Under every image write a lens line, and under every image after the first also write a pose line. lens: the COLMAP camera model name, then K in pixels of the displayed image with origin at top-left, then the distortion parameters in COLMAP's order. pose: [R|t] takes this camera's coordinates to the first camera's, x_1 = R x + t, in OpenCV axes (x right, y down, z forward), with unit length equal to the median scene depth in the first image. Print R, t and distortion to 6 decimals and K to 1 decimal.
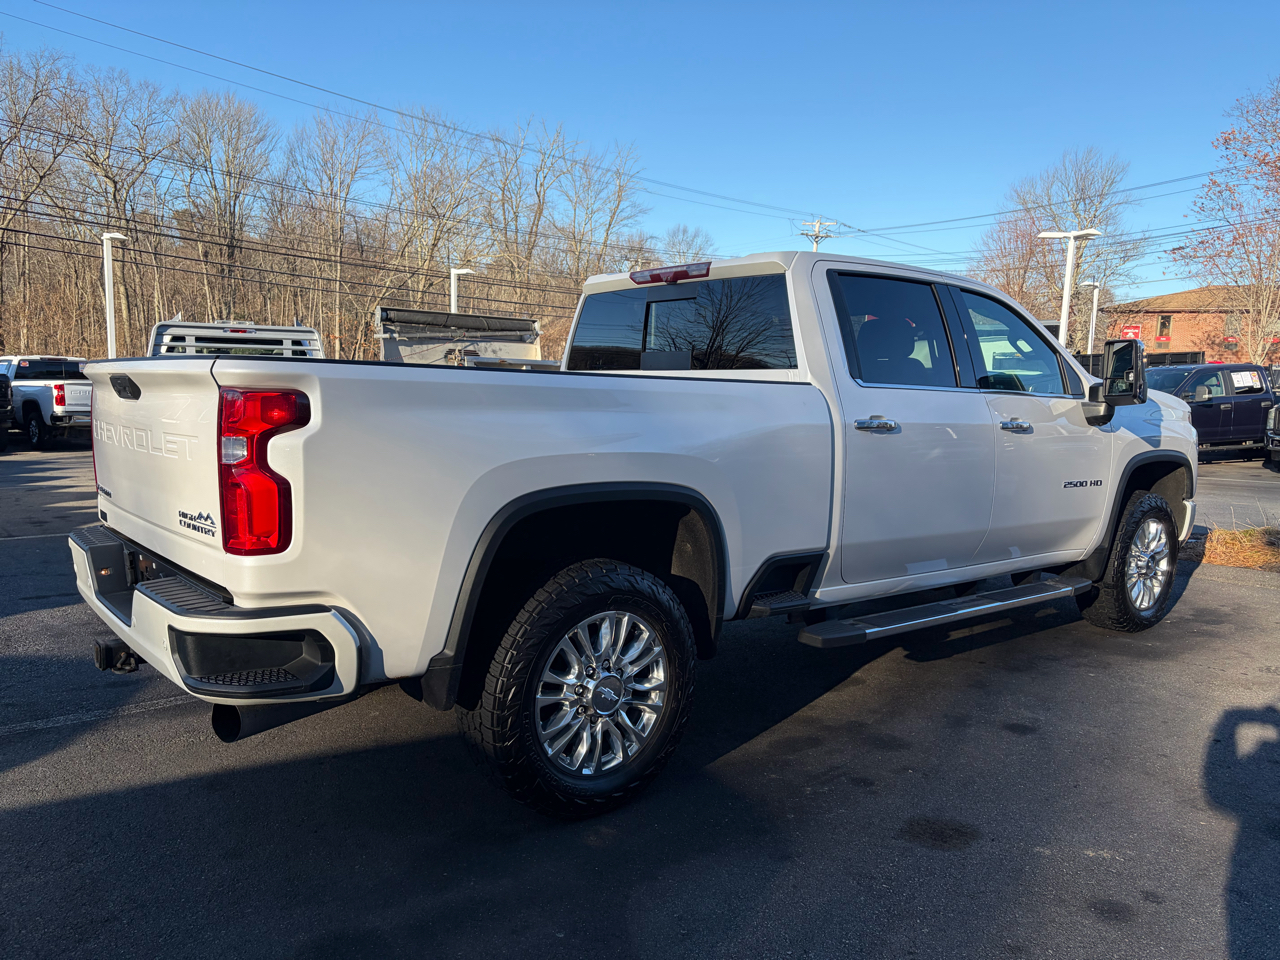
lens RADIAL K [[962.8, 0, 646.4], [0, 962.8, 482.4], [0, 0, 1]] dist [0.044844, -0.041463]
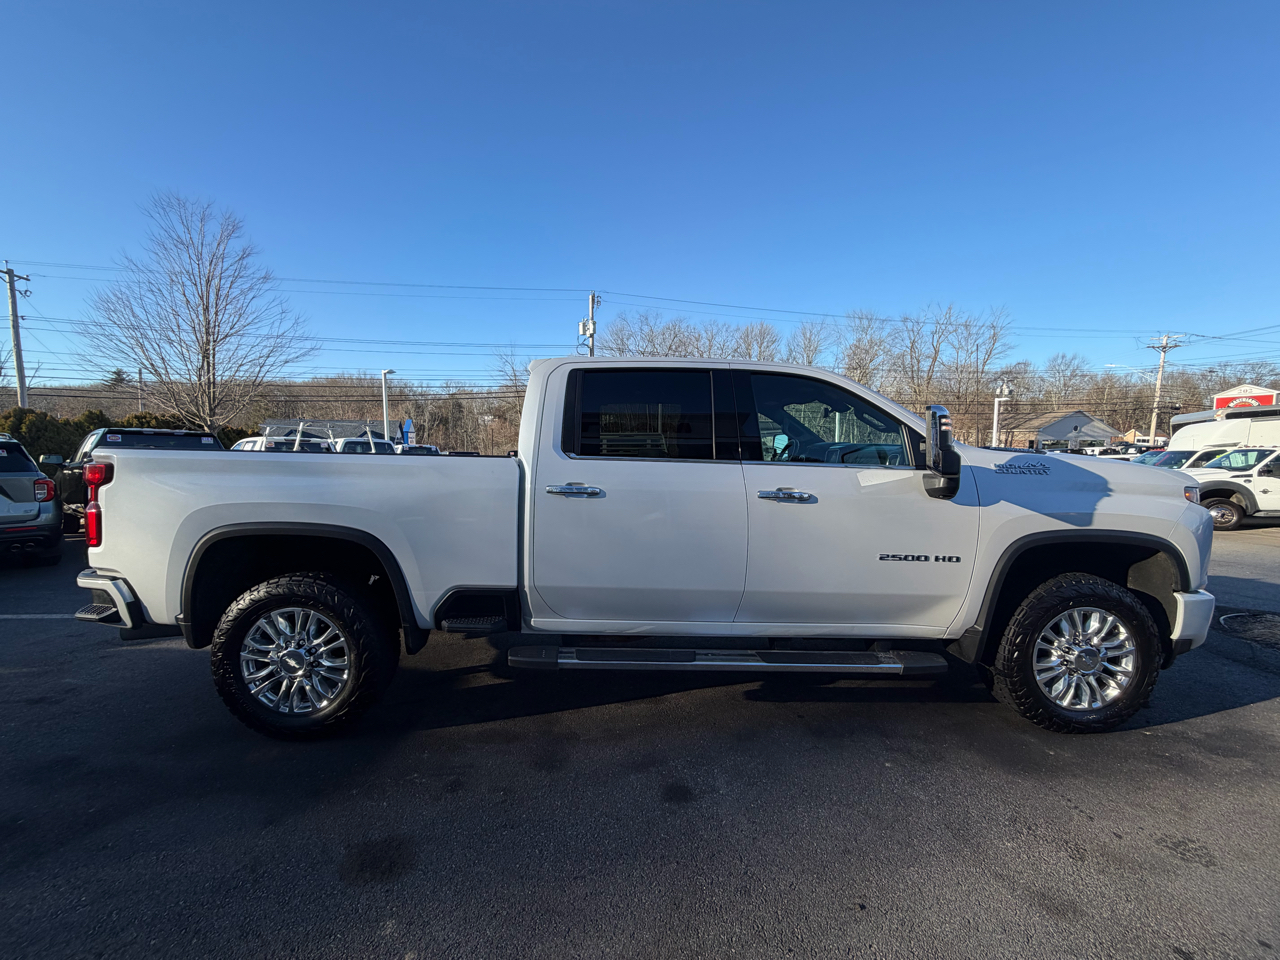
lens RADIAL K [[508.8, 0, 636.9], [0, 508.8, 475.8], [0, 0, 1]] dist [-0.002086, 0.000859]
pose [[0.782757, 0.010216, -0.622243, 0.536564], [-0.056961, 0.996844, -0.055289, -0.035696], [0.619715, 0.078721, 0.780869, 0.420884]]
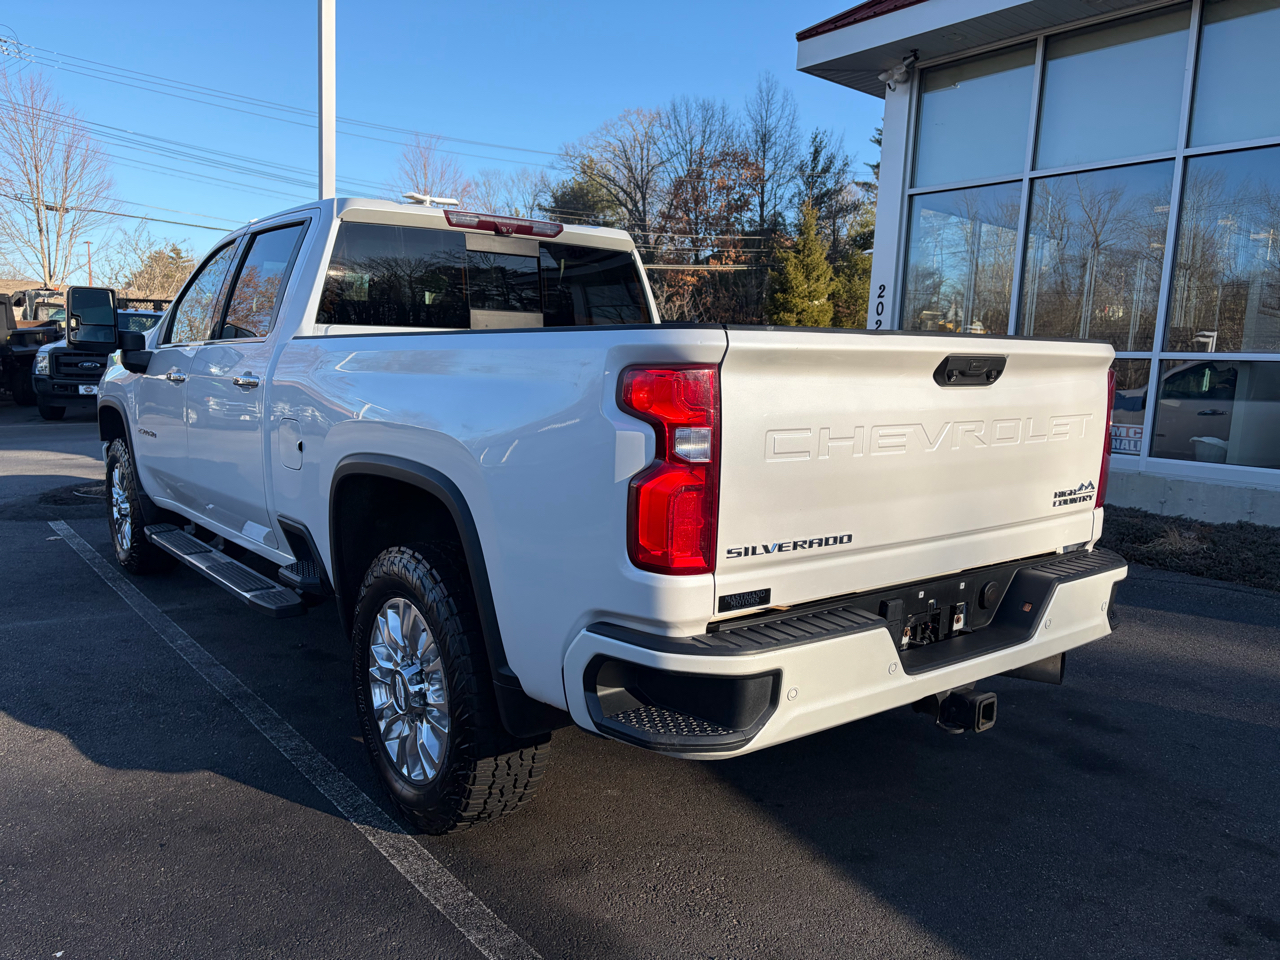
lens RADIAL K [[962.8, 0, 646.7], [0, 962.8, 485.4], [0, 0, 1]] dist [0.044844, -0.041463]
pose [[0.020710, -0.149941, 0.988478, -0.790535], [0.079099, 0.985837, 0.147883, -0.085132], [-0.996652, 0.075125, 0.032276, 0.742965]]
